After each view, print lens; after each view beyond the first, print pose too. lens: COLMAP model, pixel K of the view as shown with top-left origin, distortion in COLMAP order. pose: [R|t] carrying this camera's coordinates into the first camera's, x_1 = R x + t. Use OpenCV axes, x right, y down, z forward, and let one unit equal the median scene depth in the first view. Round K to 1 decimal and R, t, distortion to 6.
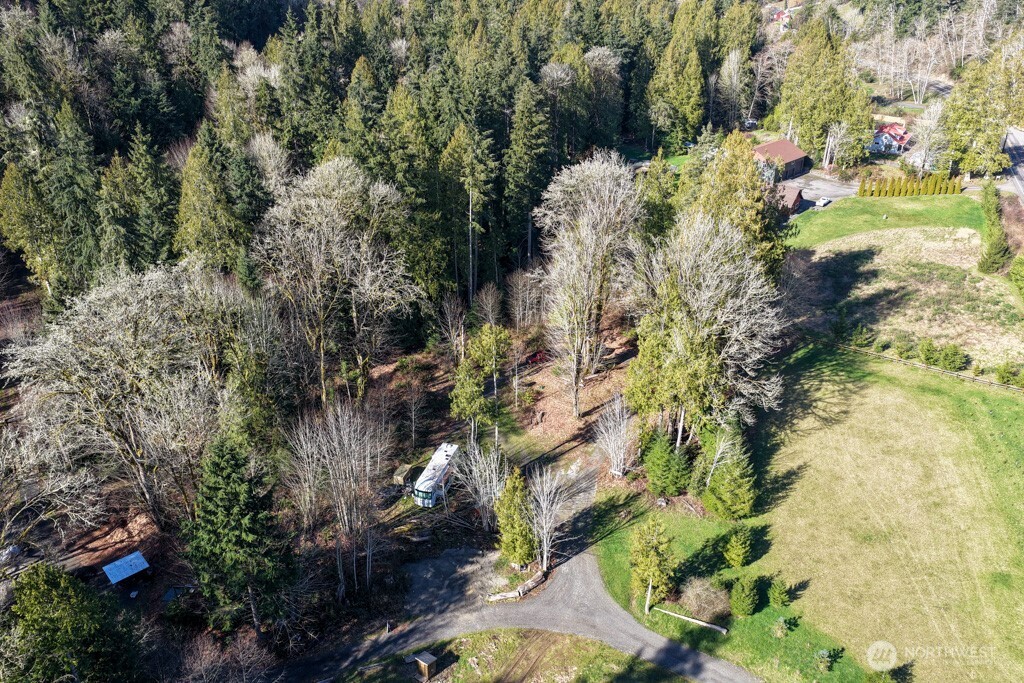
lens RADIAL K [[840.8, 0, 507.7], [0, 840.8, 346.9], [0, 0, 1]] dist [-0.015722, 0.022445]
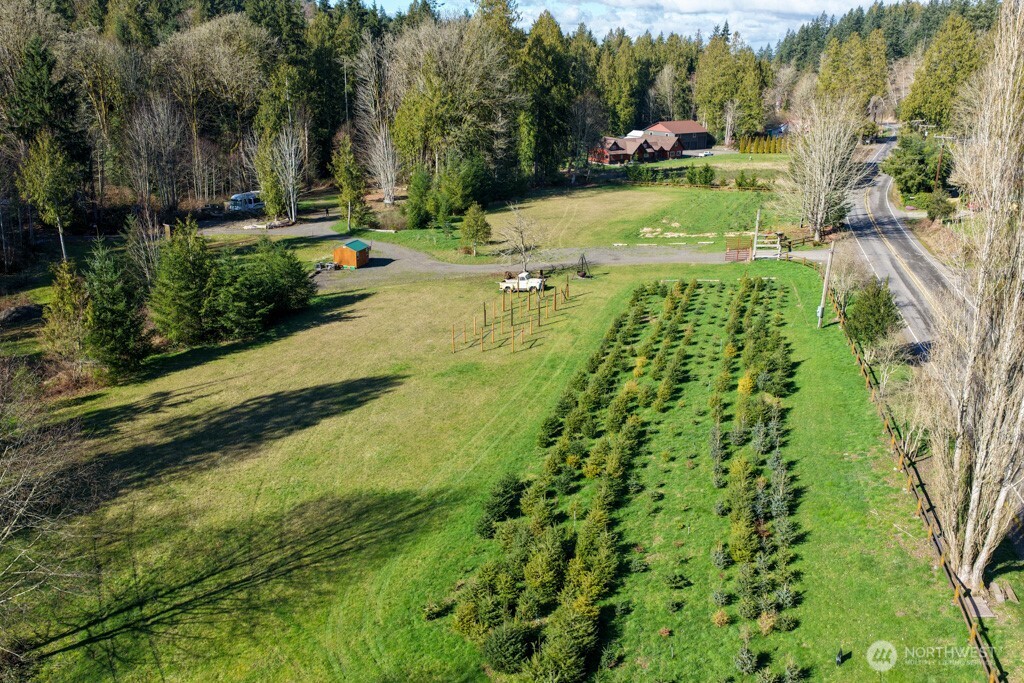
lens RADIAL K [[840.8, 0, 513.7], [0, 840.8, 349.3], [0, 0, 1]] dist [-0.015722, 0.022445]
pose [[0.993161, 0.044046, -0.108125, 0.263153], [-0.062573, 0.982676, -0.174449, 0.324588], [0.098568, 0.180022, 0.978712, -0.113825]]
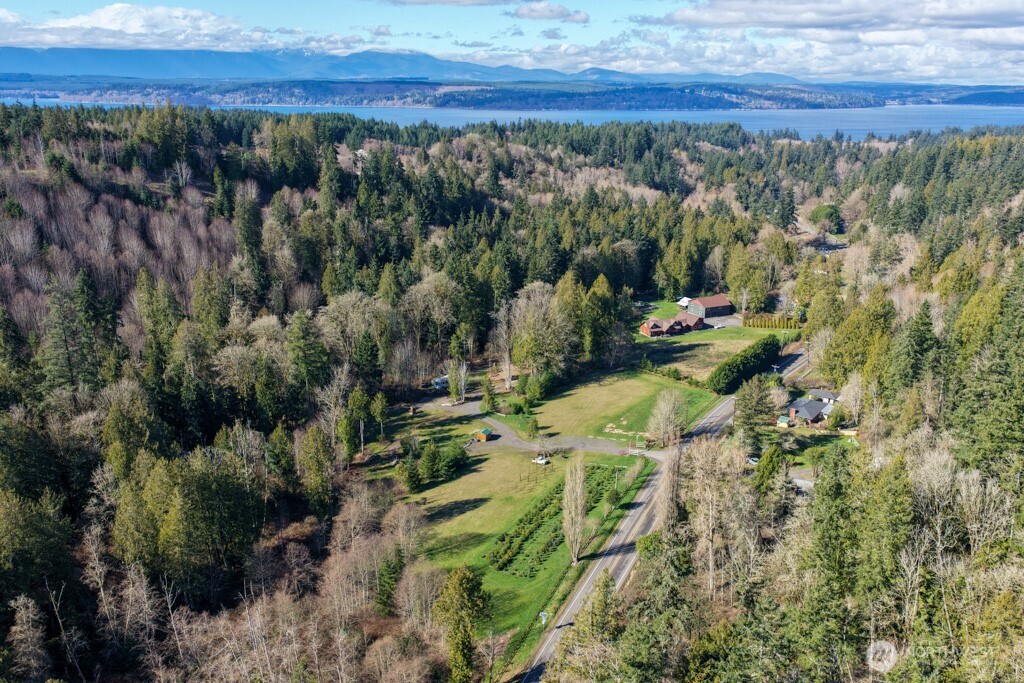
lens RADIAL K [[840.8, 0, 516.0], [0, 840.8, 340.0], [0, 0, 1]] dist [-0.015722, 0.022445]
pose [[0.952128, 0.092061, -0.291509, 0.515165], [-0.153130, 0.968946, -0.194153, 0.290338], [0.264582, 0.229497, 0.936658, -0.859494]]
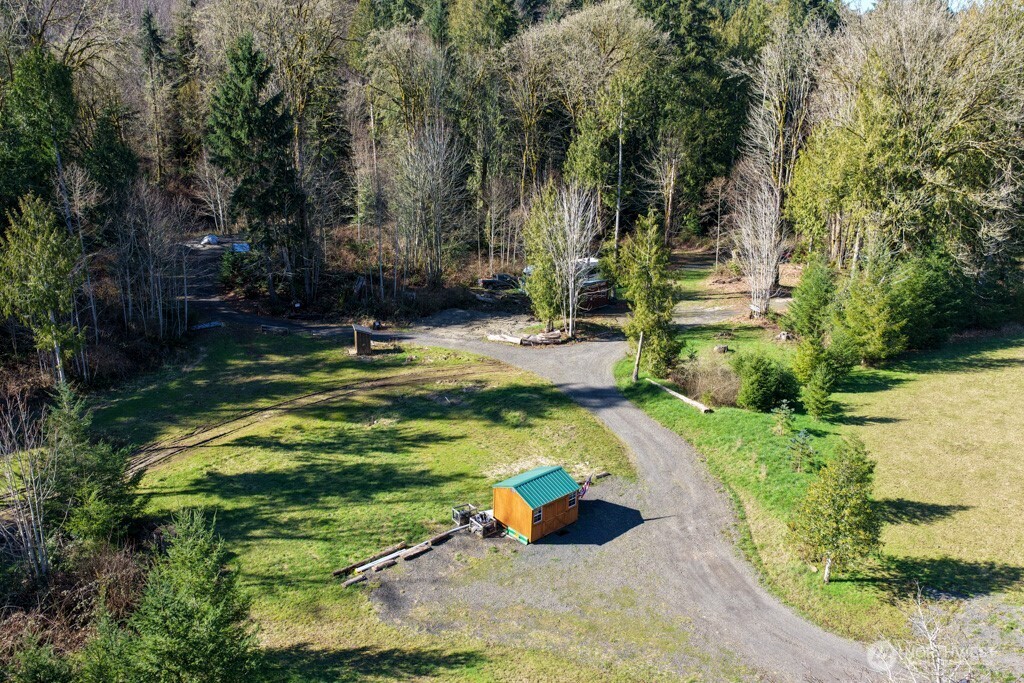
lens RADIAL K [[840.8, 0, 508.0], [0, 840.8, 345.4], [0, 0, 1]] dist [-0.015722, 0.022445]
pose [[0.773766, 0.202834, -0.600120, 0.231288], [-0.309142, 0.947791, -0.078250, 0.170815], [0.552917, 0.246070, 0.796073, 0.159391]]
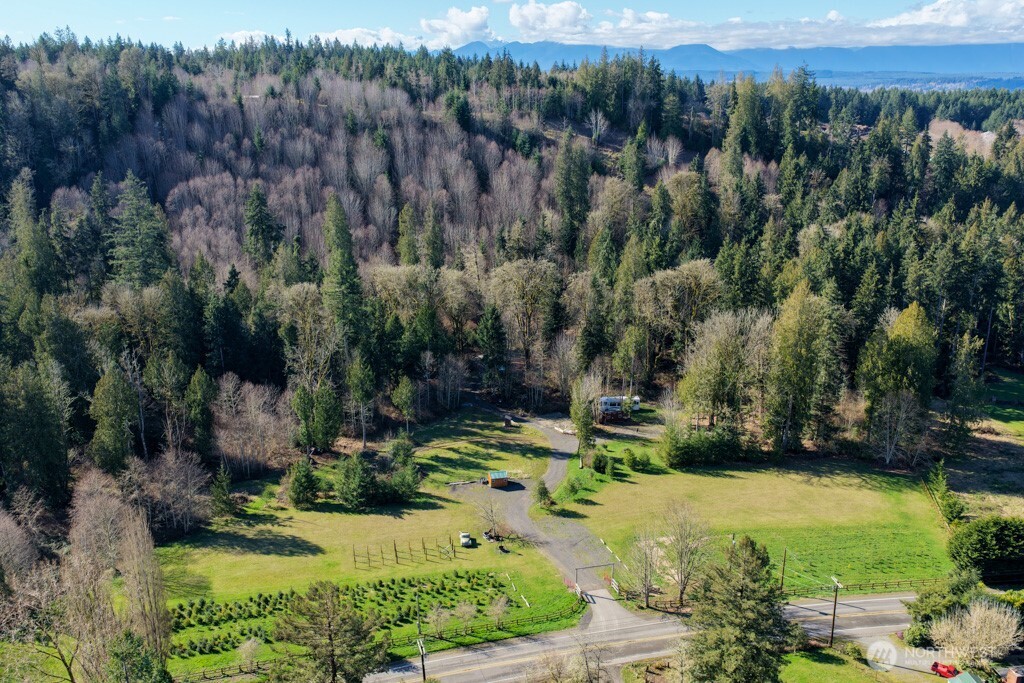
lens RADIAL K [[840.8, 0, 507.0], [0, 840.8, 342.8], [0, 0, 1]] dist [-0.015722, 0.022445]
pose [[0.379193, 0.274767, -0.883581, 0.846369], [-0.447345, 0.890324, 0.084884, -0.012334], [0.809997, 0.363079, 0.460520, -0.095841]]
